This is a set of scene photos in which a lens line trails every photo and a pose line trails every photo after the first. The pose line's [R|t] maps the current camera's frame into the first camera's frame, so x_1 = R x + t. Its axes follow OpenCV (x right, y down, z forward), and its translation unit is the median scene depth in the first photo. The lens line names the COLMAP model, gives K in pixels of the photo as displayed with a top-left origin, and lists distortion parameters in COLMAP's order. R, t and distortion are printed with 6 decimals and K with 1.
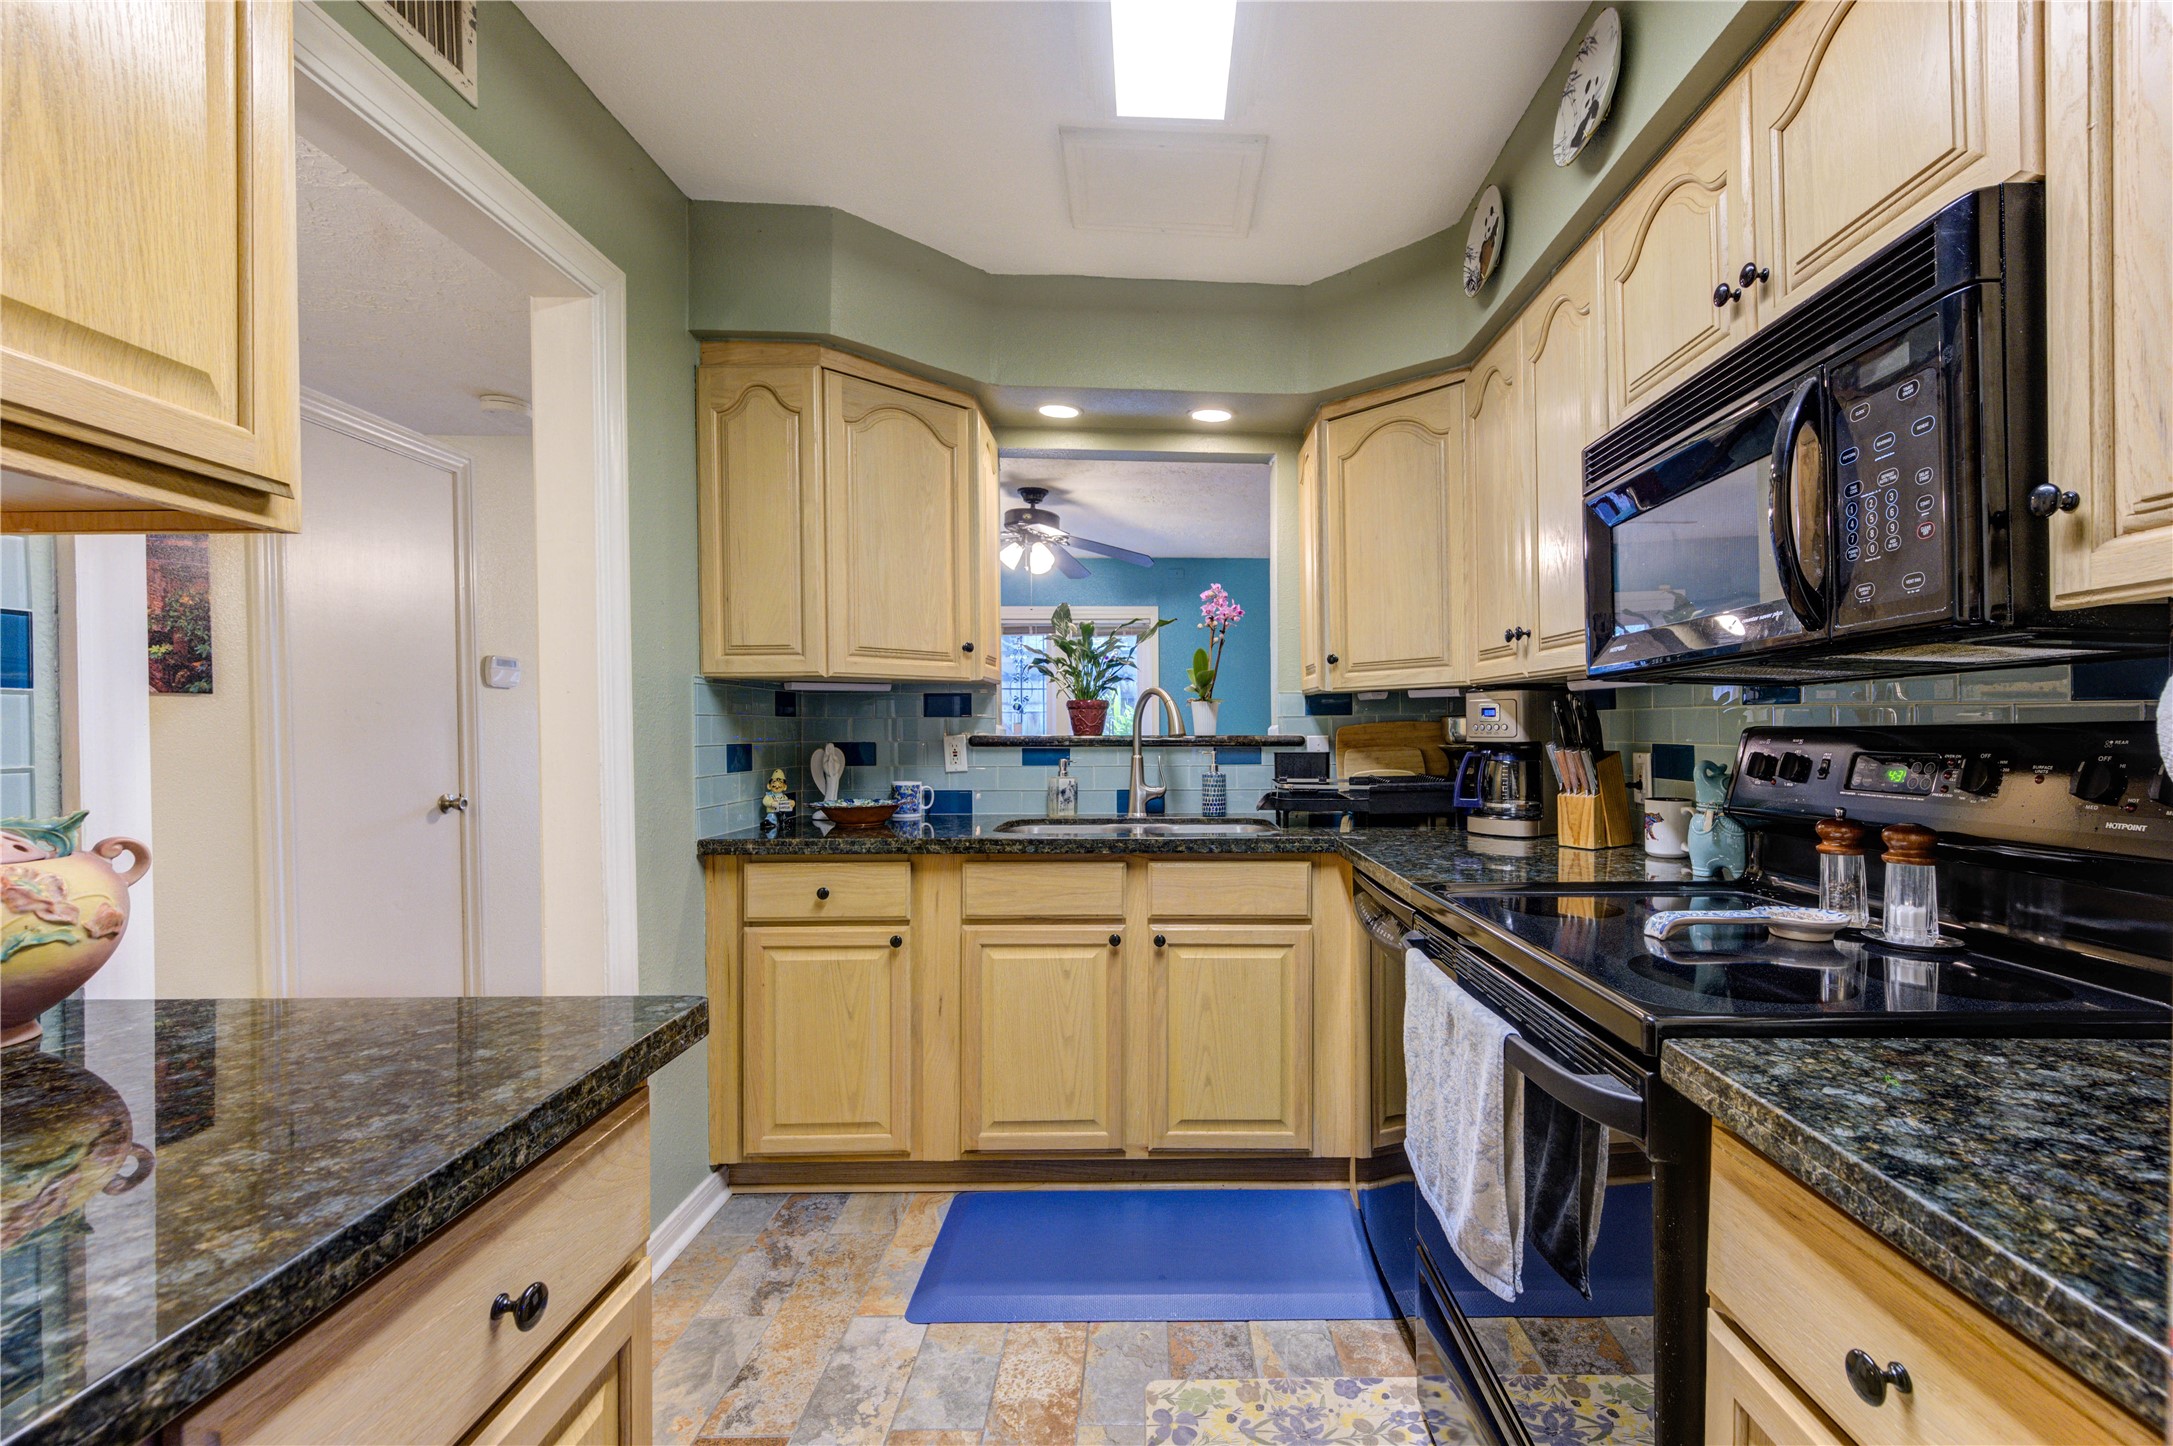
lens RADIAL K [[933.5, 0, 1189.2], [0, 933.5, 728.5], [0, 0, 1]] dist [-0.001363, -0.000739]
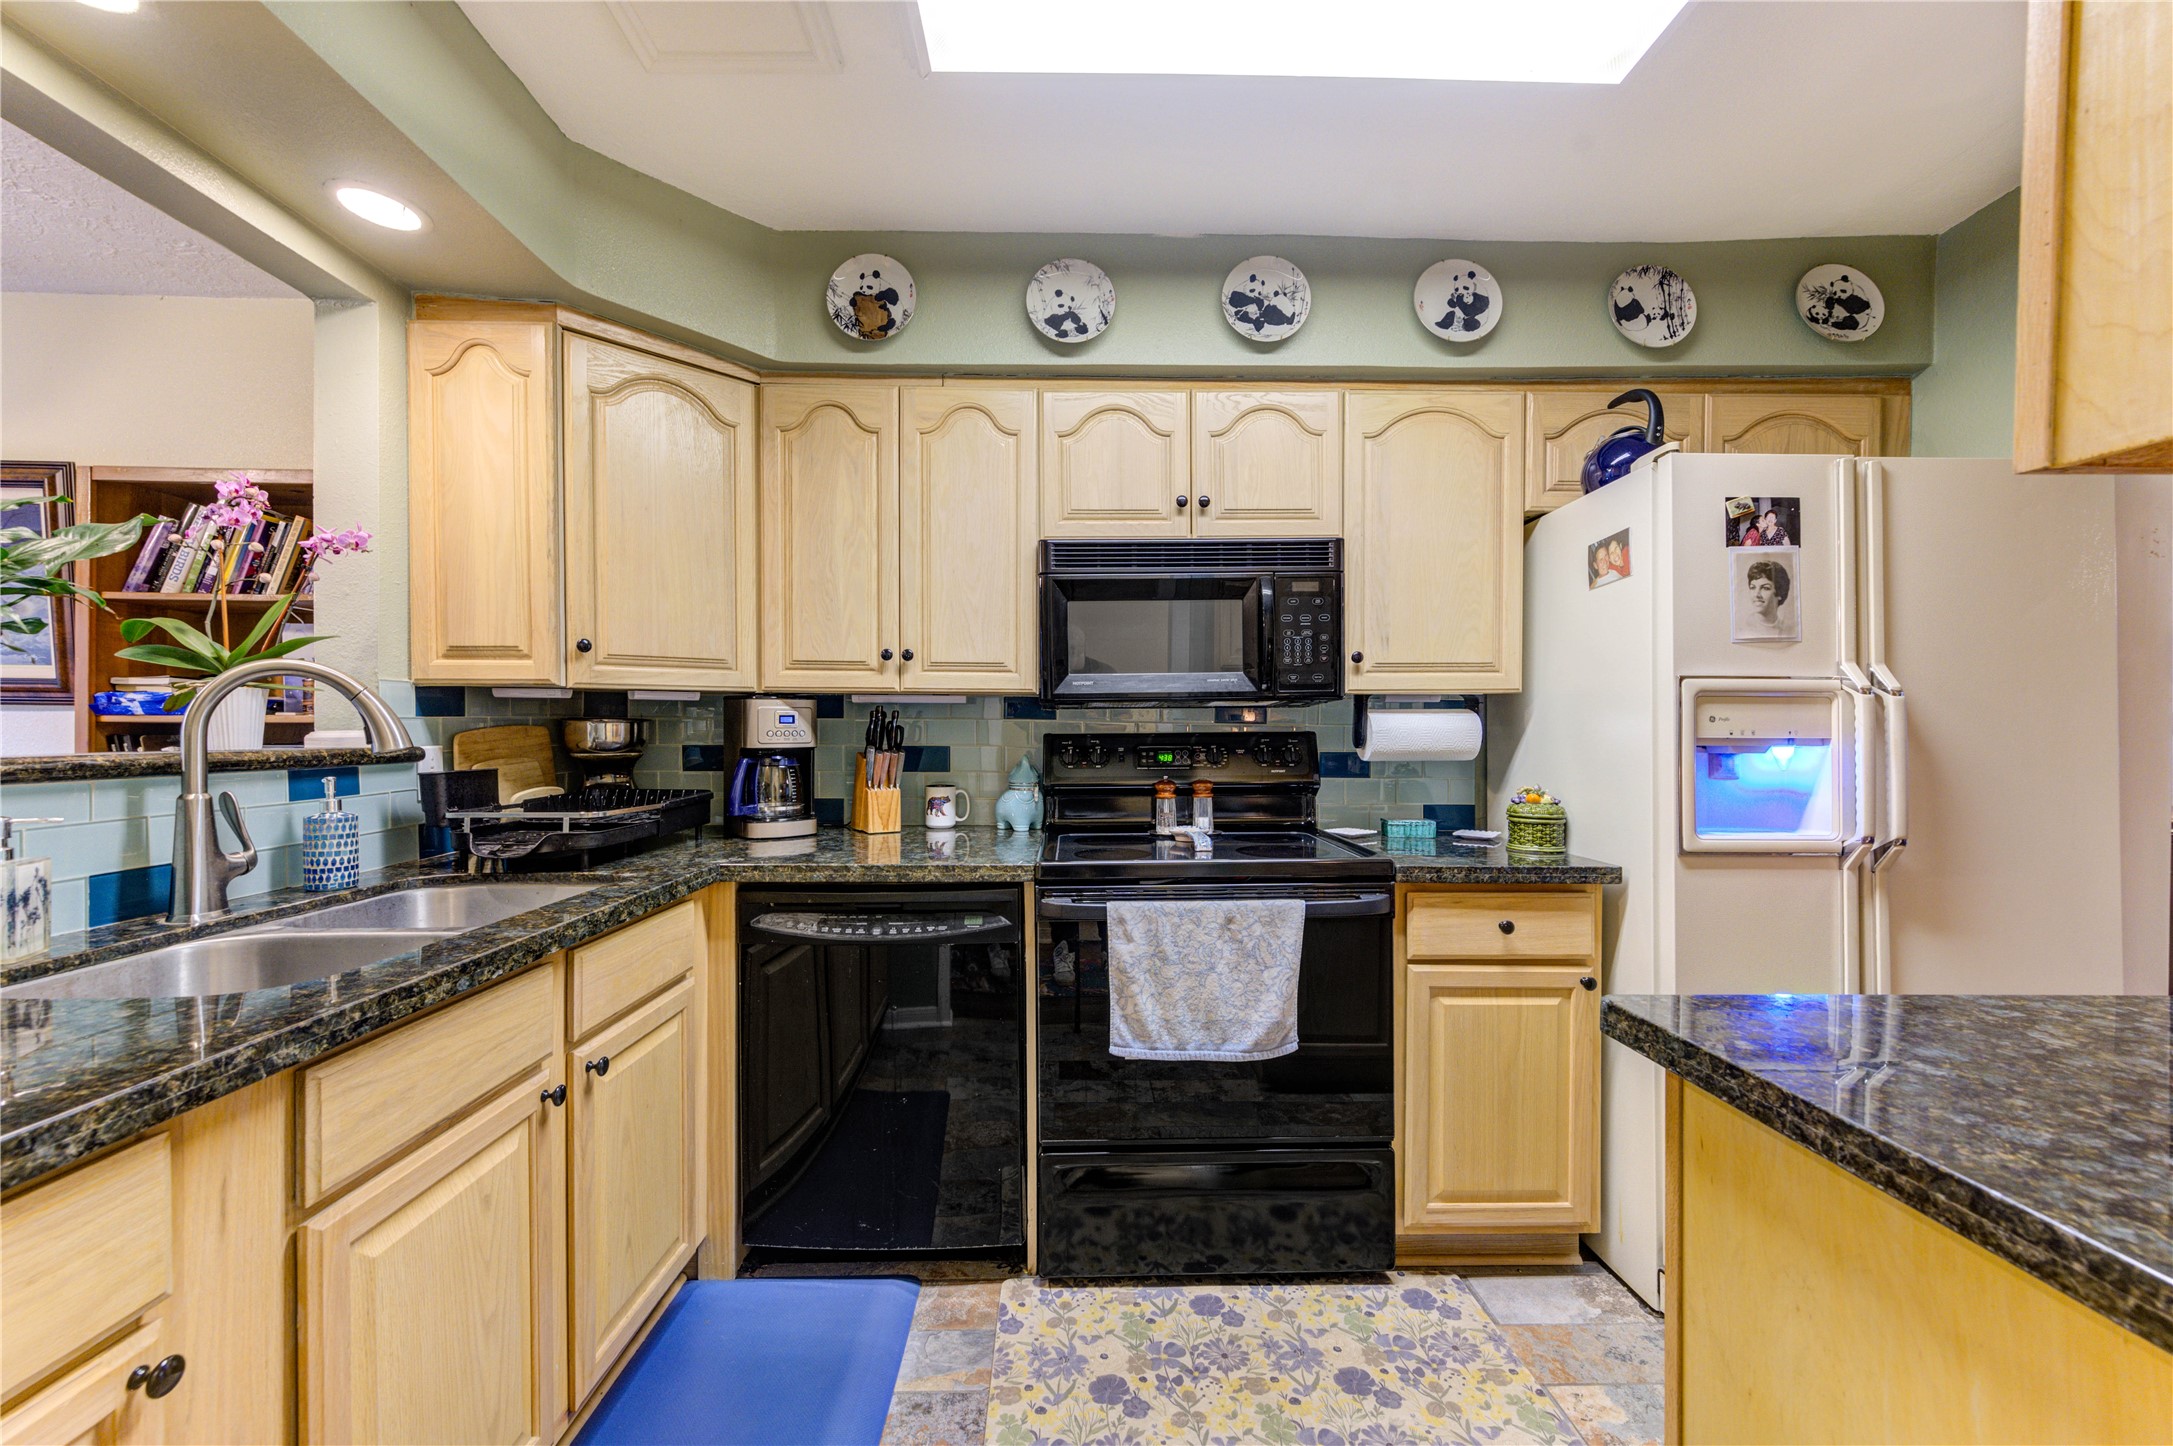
lens RADIAL K [[850.1, 0, 1094.1], [0, 850.1, 732.5], [0, 0, 1]] dist [0.000814, 0.000020]
pose [[-0.010643, -0.006357, 0.999923, -0.686112], [-0.001938, 0.999978, 0.006337, -0.010057], [-0.999941, -0.001870, -0.010655, 0.737993]]
